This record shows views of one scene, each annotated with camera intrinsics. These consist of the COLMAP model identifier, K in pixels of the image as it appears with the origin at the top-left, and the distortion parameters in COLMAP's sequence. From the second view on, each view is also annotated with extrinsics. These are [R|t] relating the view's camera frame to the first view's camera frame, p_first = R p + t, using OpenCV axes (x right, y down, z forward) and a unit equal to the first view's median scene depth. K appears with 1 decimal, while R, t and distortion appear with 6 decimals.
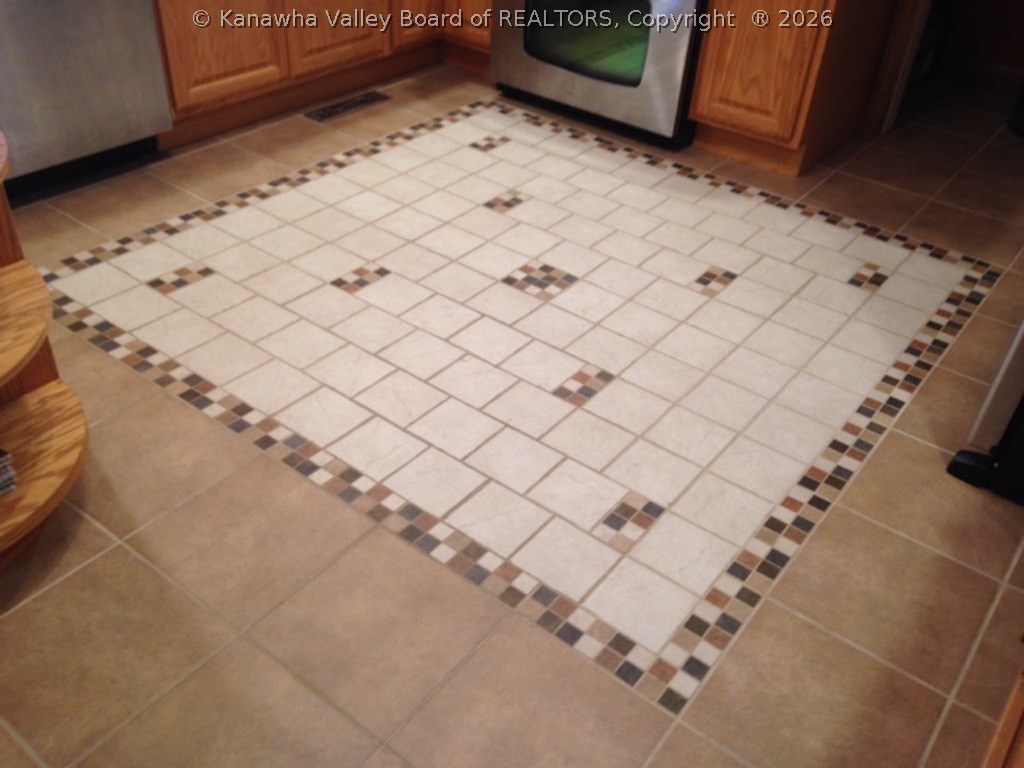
lens RADIAL K [[937.6, 0, 512.0], [0, 937.6, 384.0], [0, 0, 1]] dist [0.222969, -0.376889]
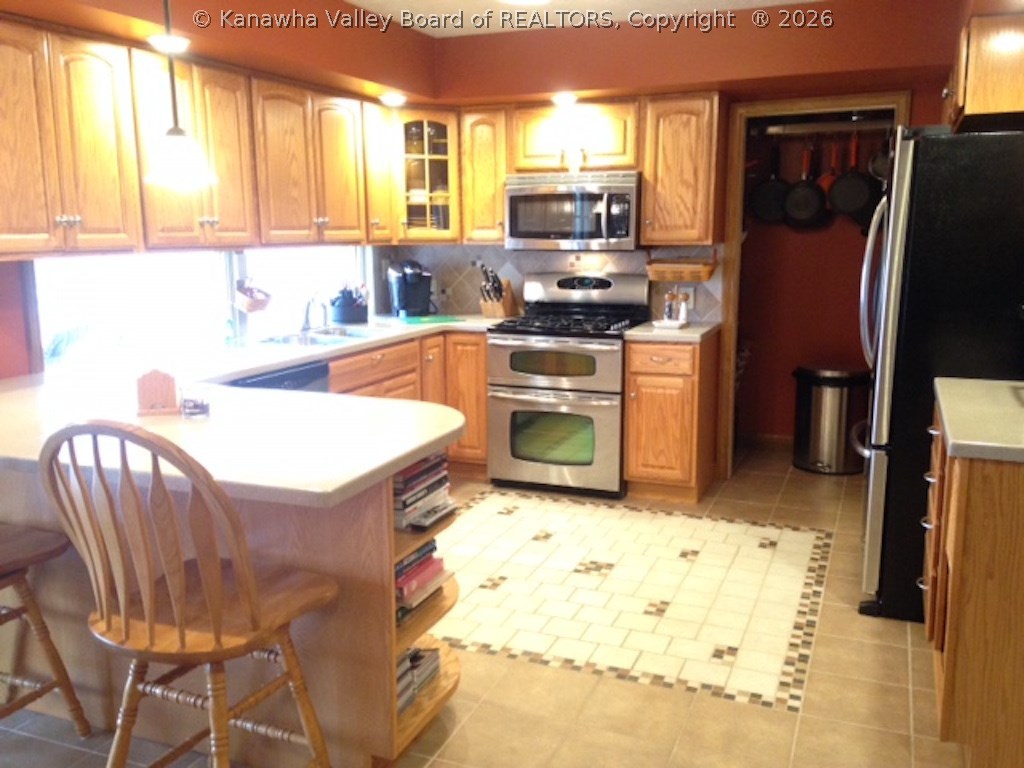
lens RADIAL K [[937.6, 0, 512.0], [0, 937.6, 384.0], [0, 0, 1]] dist [0.222969, -0.376889]
pose [[0.961719, -0.109446, 0.251233, -0.470241], [0.208984, 0.885943, -0.414042, 0.249666], [-0.177263, 0.450696, 0.874901, -0.548485]]
